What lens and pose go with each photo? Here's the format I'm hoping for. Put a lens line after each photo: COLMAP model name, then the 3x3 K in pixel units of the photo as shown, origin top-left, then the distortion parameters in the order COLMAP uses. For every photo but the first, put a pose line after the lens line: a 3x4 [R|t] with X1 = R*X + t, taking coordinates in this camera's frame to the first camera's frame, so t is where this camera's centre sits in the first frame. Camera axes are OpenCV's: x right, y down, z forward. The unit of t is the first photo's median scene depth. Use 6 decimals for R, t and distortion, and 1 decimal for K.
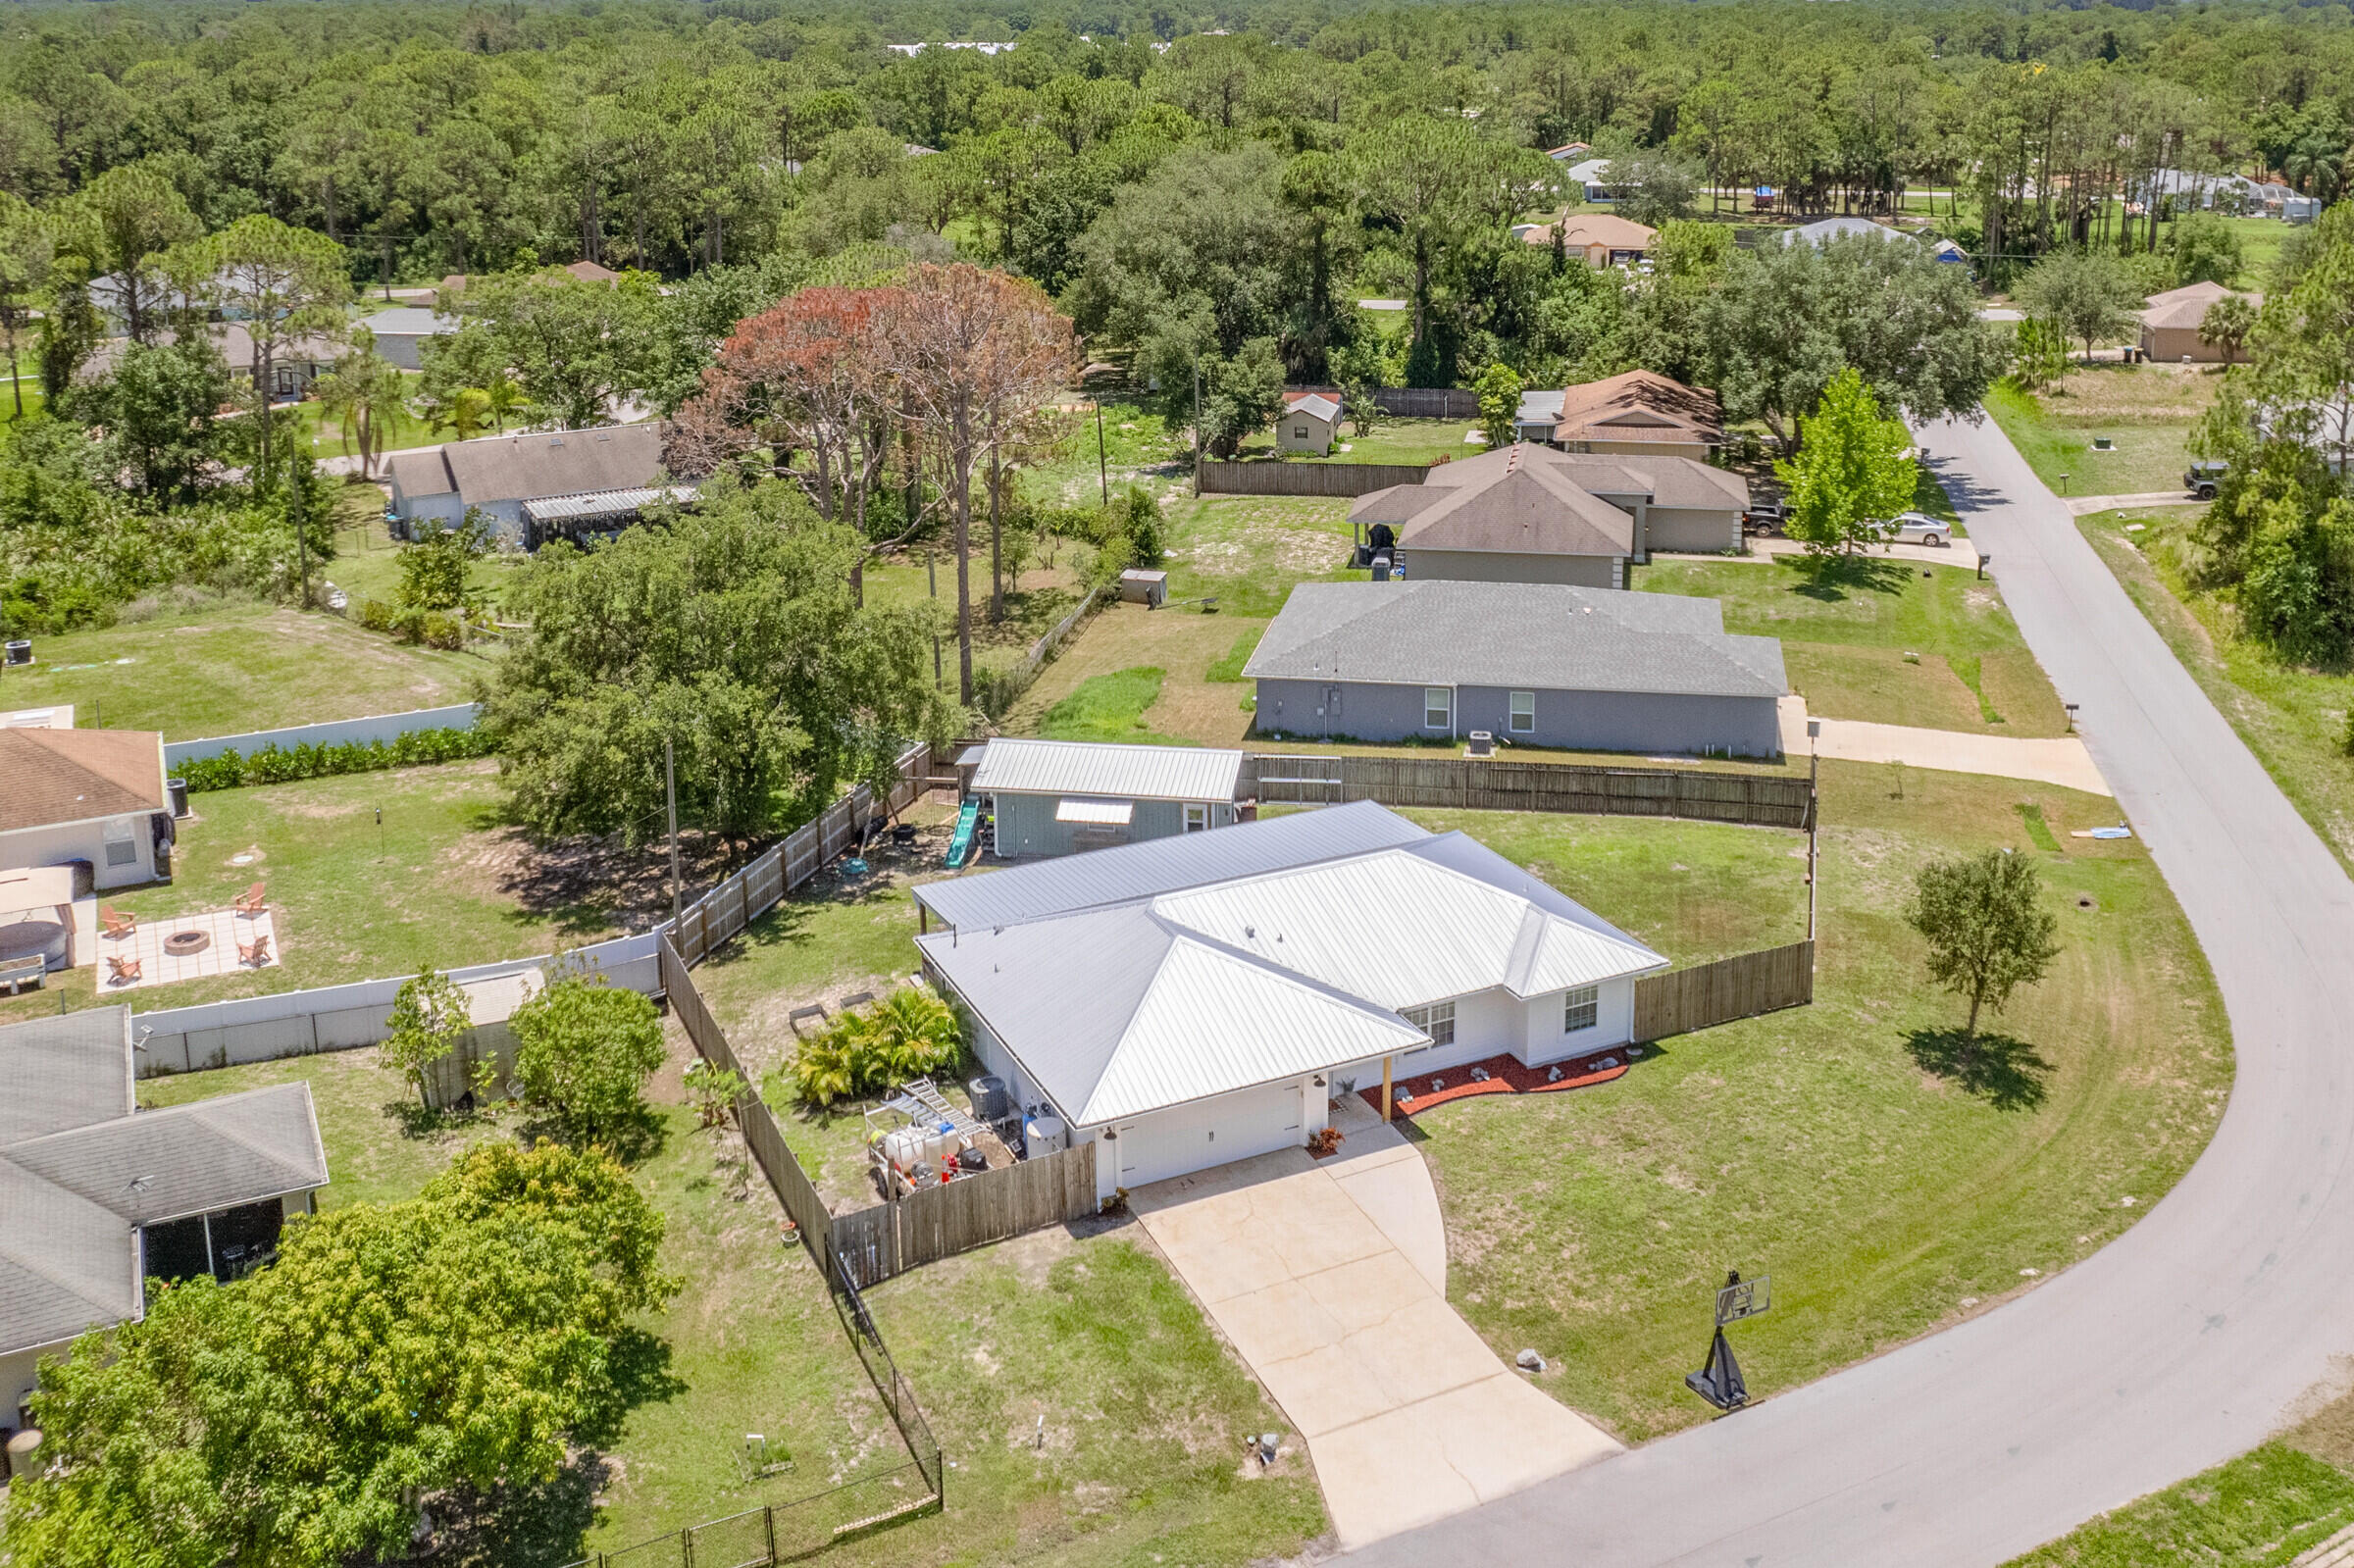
lens RADIAL K [[2157.5, 0, 1314.2], [0, 2157.5, 469.8], [0, 0, 1]] dist [-0.055293, 0.019068]
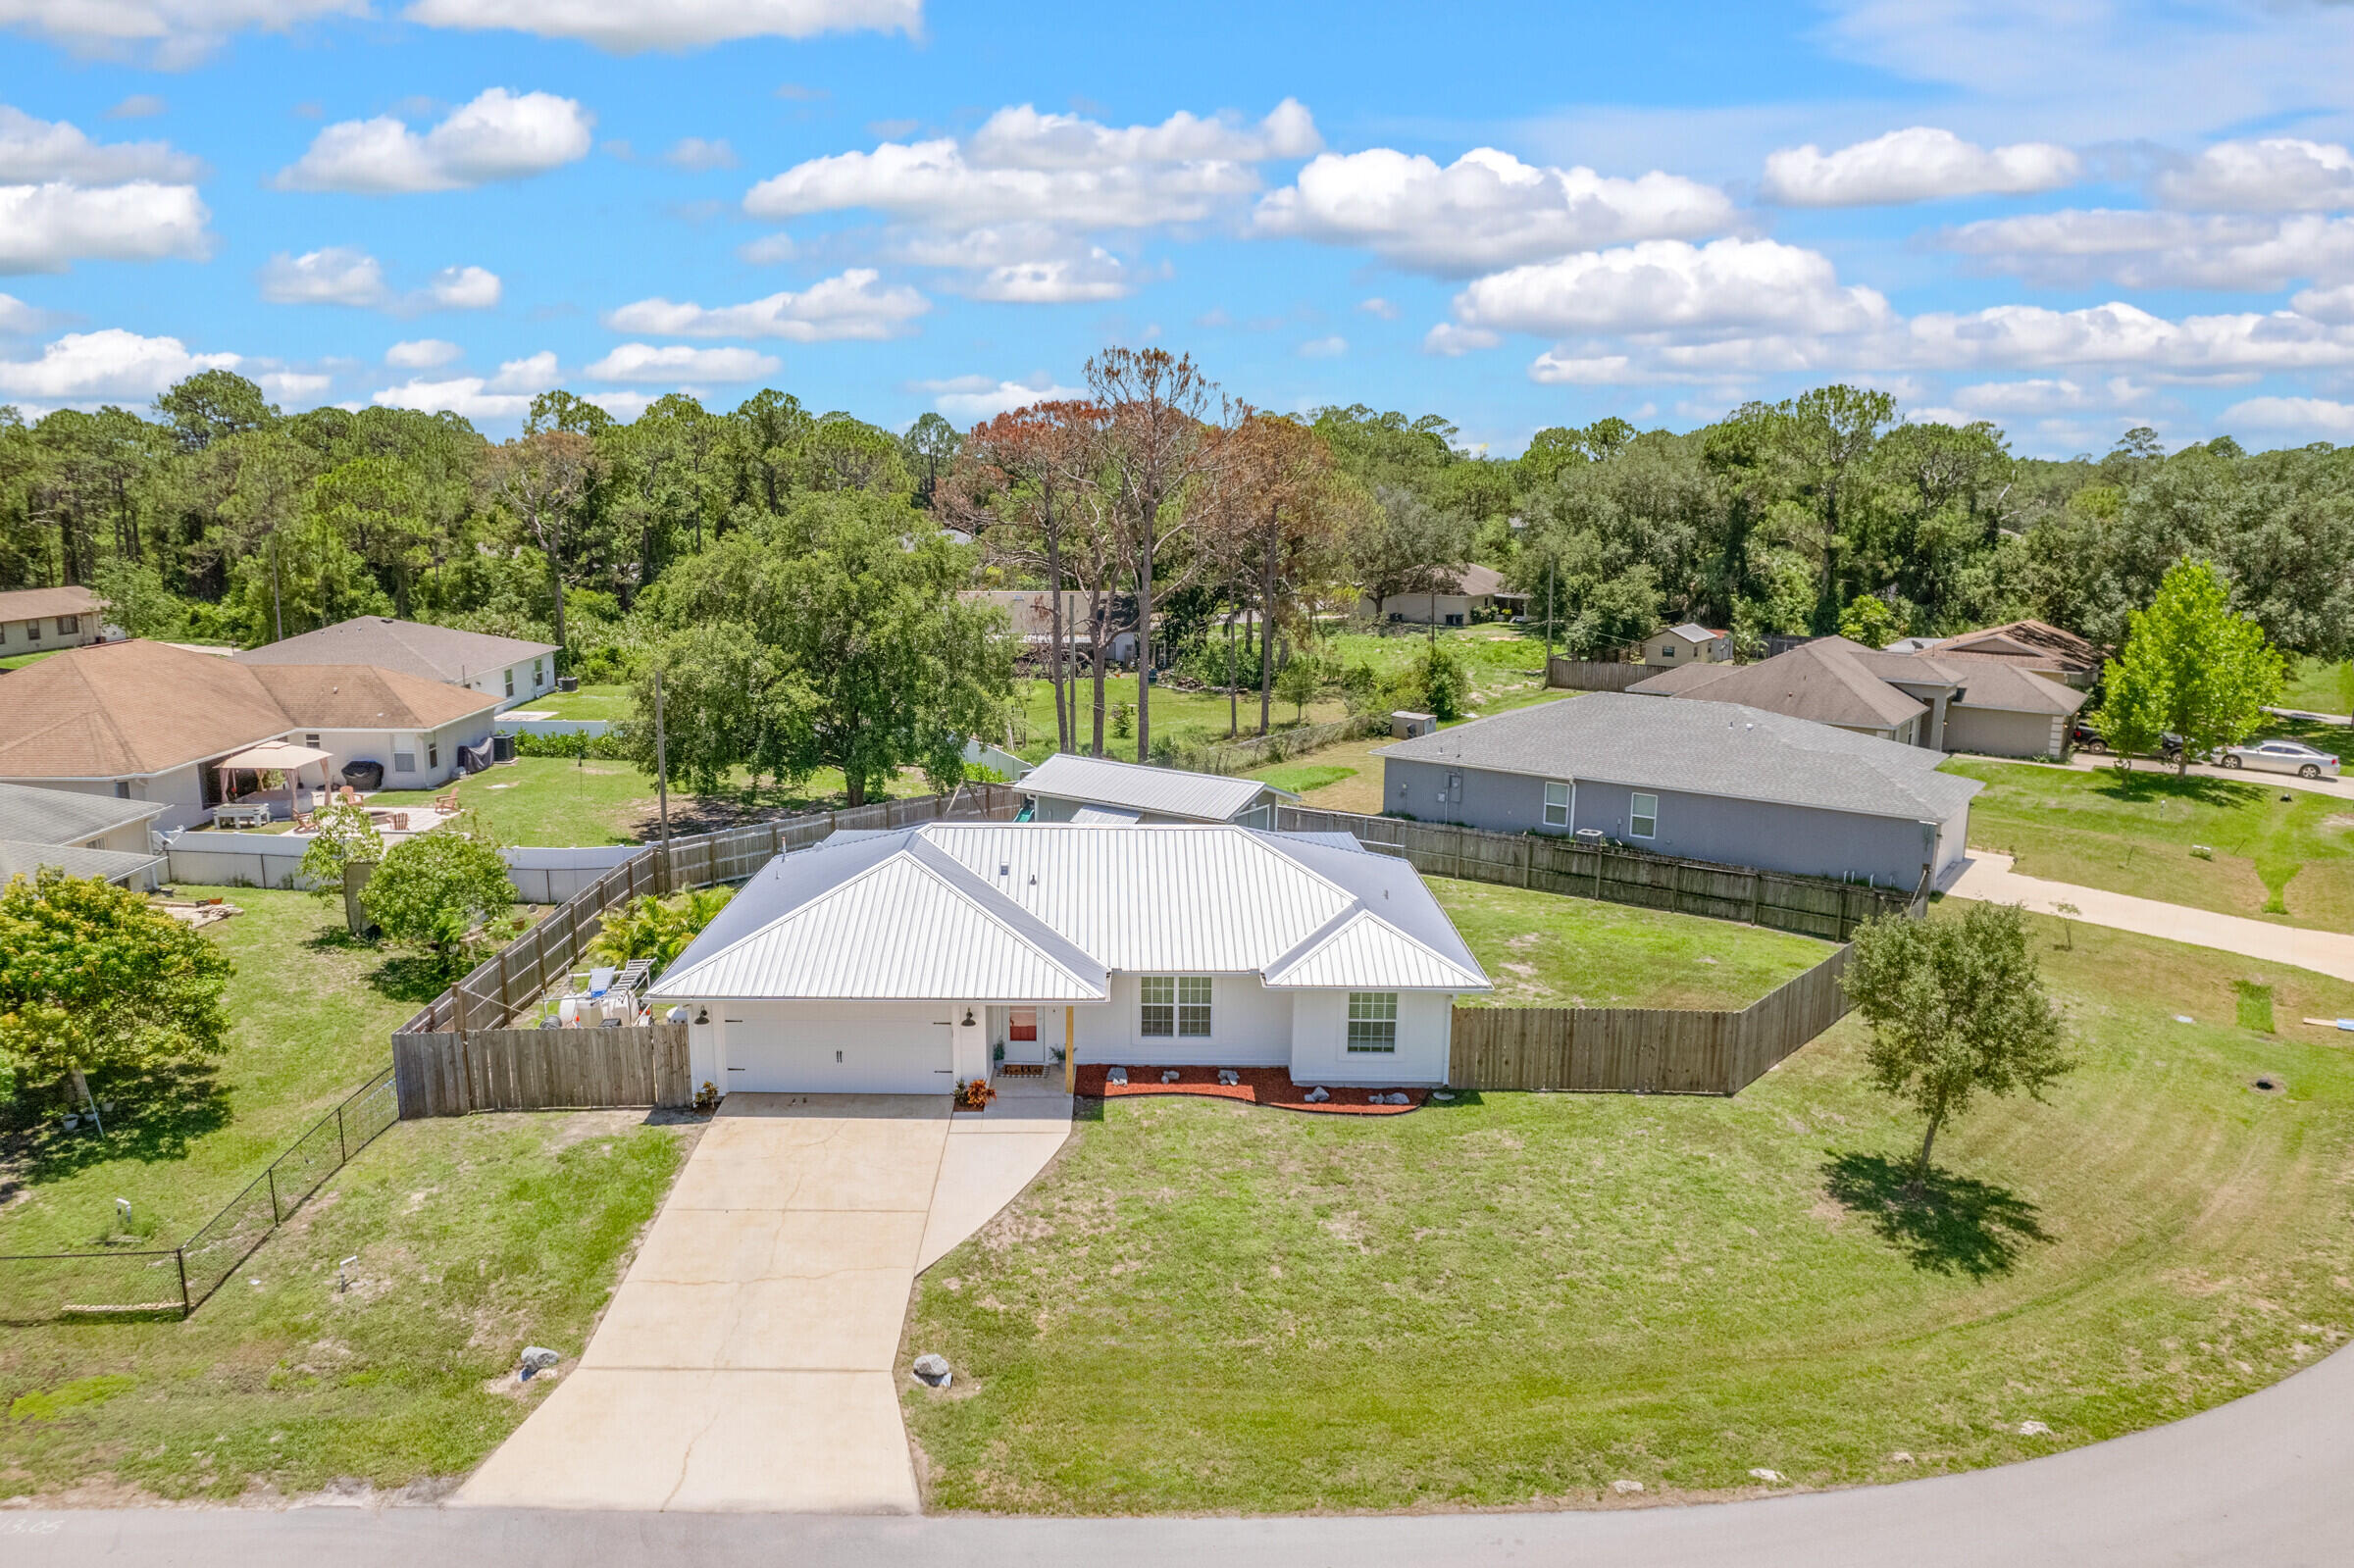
lens RADIAL K [[1573.2, 0, 1159.4], [0, 1573.2, 789.8], [0, 0, 1]] dist [-0.056487, 0.037868]
pose [[0.889376, 0.098264, -0.446491, 0.212090], [-0.102110, 0.994652, 0.015510, 0.112555], [0.445627, 0.031797, 0.894654, 0.303778]]
